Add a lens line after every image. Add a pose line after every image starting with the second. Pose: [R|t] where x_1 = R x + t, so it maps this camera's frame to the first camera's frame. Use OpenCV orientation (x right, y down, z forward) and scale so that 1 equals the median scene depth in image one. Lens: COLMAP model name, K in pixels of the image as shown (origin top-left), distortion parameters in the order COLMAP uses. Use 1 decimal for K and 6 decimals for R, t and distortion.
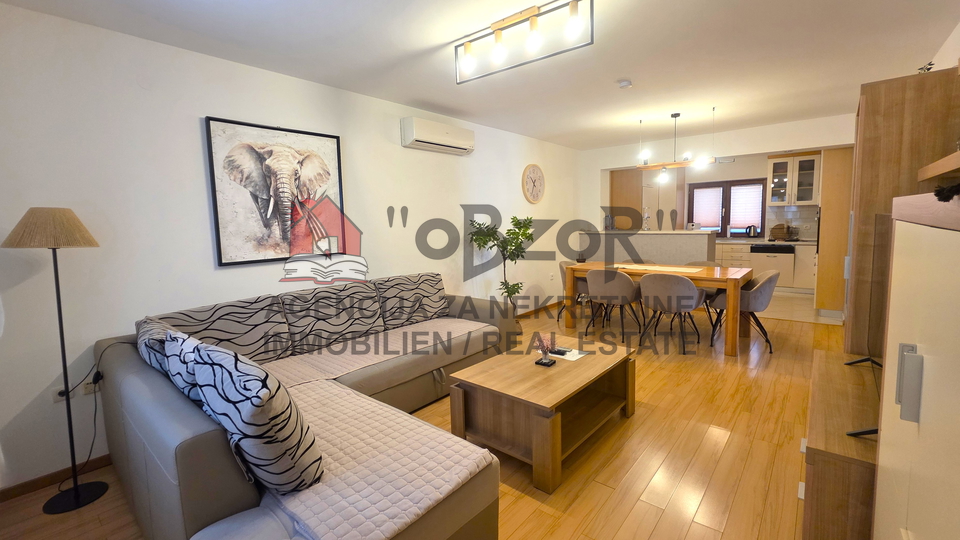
lens RADIAL K [[403.7, 0, 462.5], [0, 403.7, 263.1], [0, 0, 1]] dist [0.002613, 0.000118]
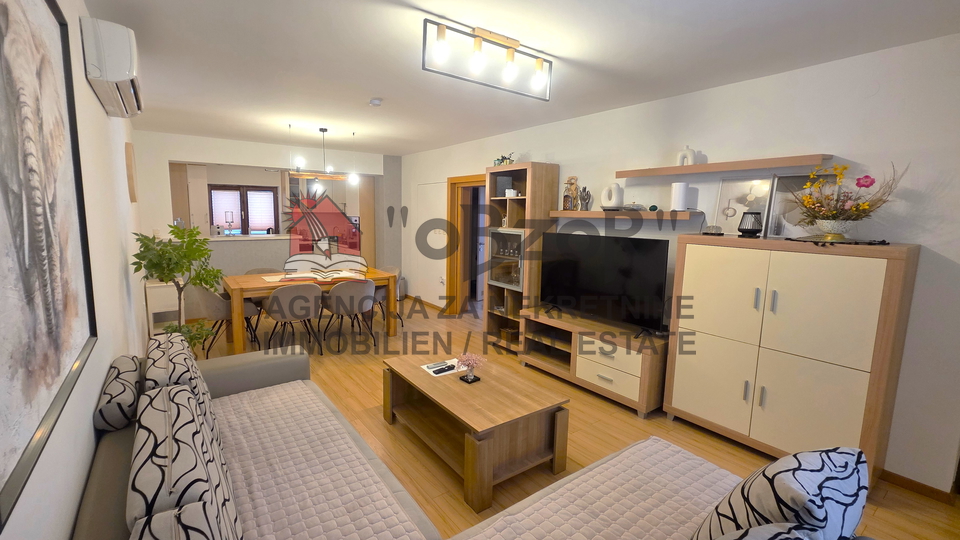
lens RADIAL K [[383.7, 0, 473.1], [0, 383.7, 267.6], [0, 0, 1]] dist [-0.000551, 0.000040]
pose [[0.271614, -0.101578, 0.957031, -0.682207], [0.078366, 0.993447, 0.083202, -0.115388], [-0.959210, 0.052400, 0.277794, 0.686583]]
